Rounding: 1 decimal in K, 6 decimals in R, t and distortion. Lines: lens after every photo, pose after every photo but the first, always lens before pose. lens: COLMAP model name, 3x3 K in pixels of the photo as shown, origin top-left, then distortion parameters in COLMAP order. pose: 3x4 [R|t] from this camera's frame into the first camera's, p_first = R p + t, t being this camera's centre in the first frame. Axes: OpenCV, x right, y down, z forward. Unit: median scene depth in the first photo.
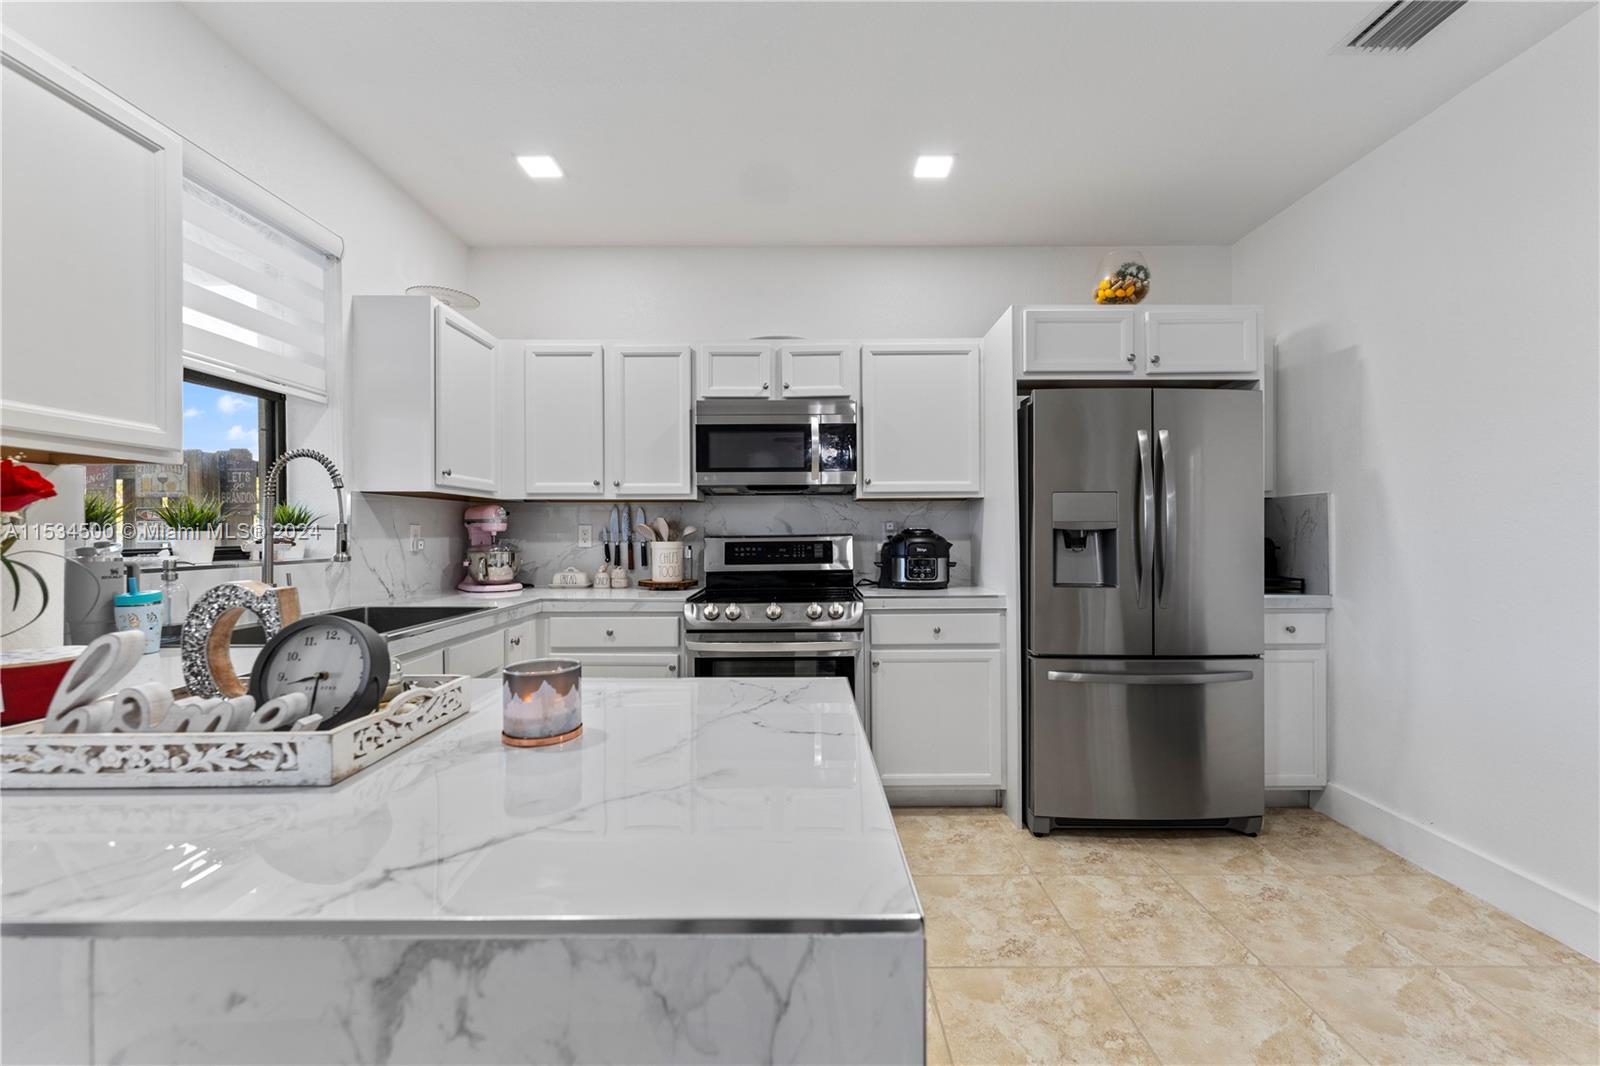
lens RADIAL K [[639.1, 0, 800.0], [0, 639.1, 533.0], [0, 0, 1]] dist [0.001200, 0.000127]
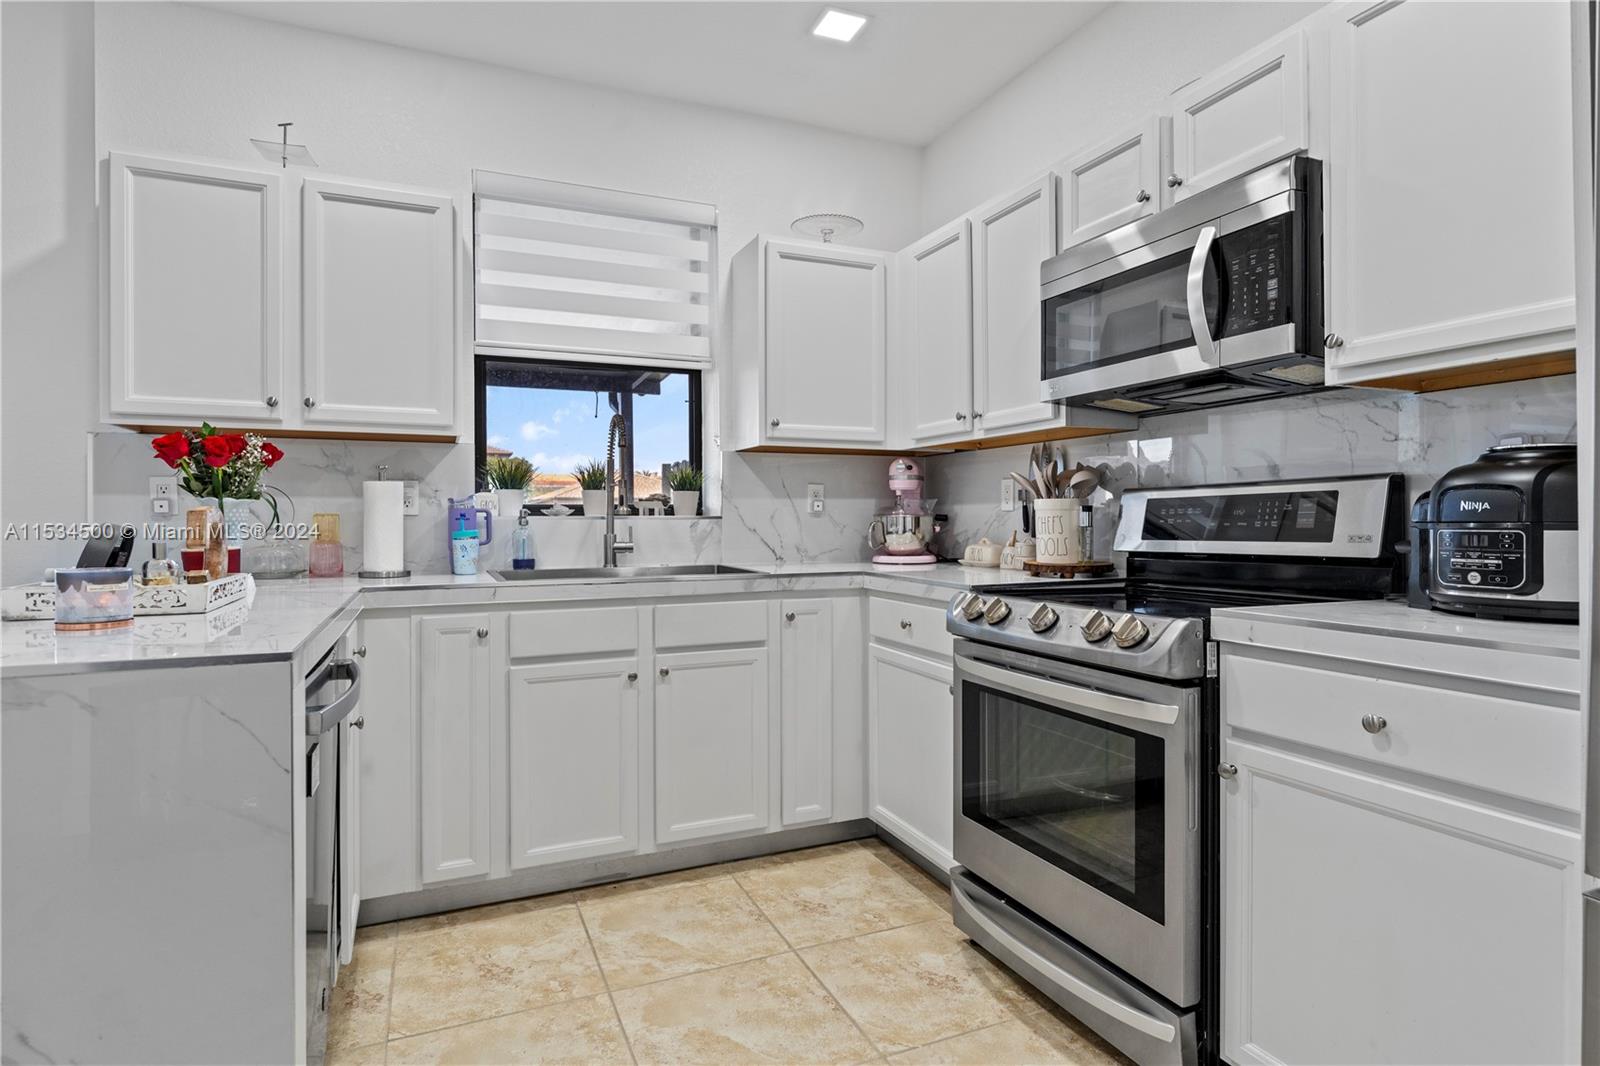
lens RADIAL K [[843.2, 0, 798.7], [0, 843.2, 520.6], [0, 0, 1]] dist [-0.001302, -0.000240]
pose [[0.396944, 0.003764, -0.917835, 0.516638], [0.001795, 0.999986, 0.004878, 0.034828], [0.917841, -0.003584, 0.396932, 0.514345]]
